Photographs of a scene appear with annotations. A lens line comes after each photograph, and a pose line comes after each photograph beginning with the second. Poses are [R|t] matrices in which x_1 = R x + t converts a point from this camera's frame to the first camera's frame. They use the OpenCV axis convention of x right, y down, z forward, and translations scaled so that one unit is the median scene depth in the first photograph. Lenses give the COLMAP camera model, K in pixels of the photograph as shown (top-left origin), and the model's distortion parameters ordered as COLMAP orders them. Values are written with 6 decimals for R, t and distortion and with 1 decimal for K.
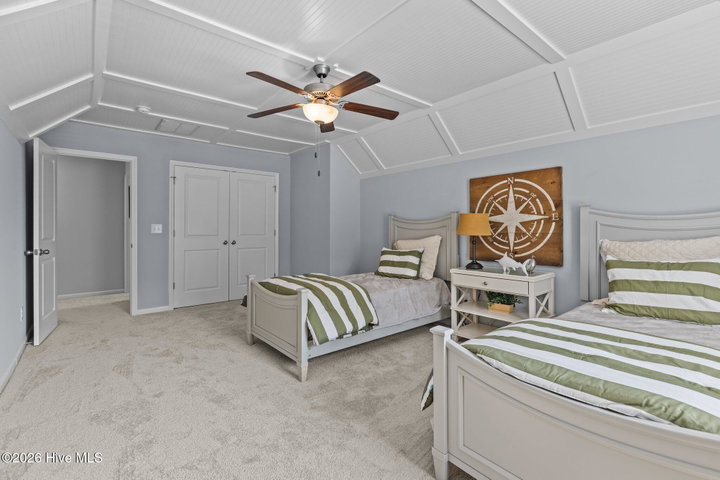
lens RADIAL K [[322.8, 0, 359.6], [0, 322.8, 232.7], [0, 0, 1]] dist [0.004158, -0.001764]
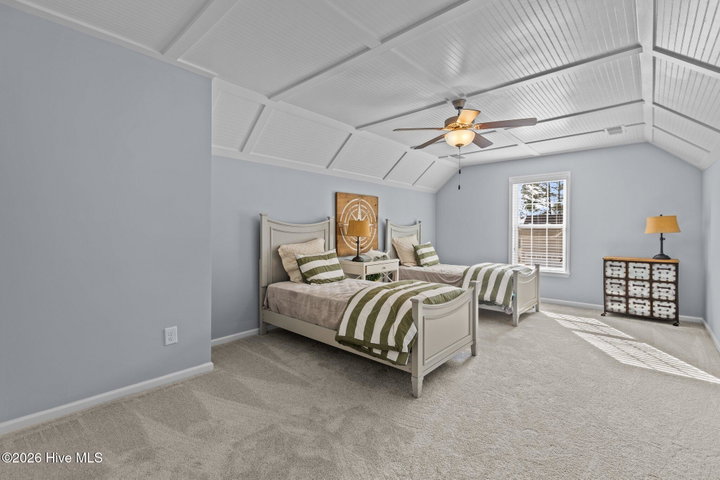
lens RADIAL K [[322.8, 0, 360.0], [0, 322.8, 236.9], [0, 0, 1]] dist [0.004158, -0.001764]
pose [[-0.144668, -0.015890, 0.989353, -0.989743], [0.015223, 0.999717, 0.018282, -0.016066], [-0.989363, 0.017706, -0.144386, 1.196571]]
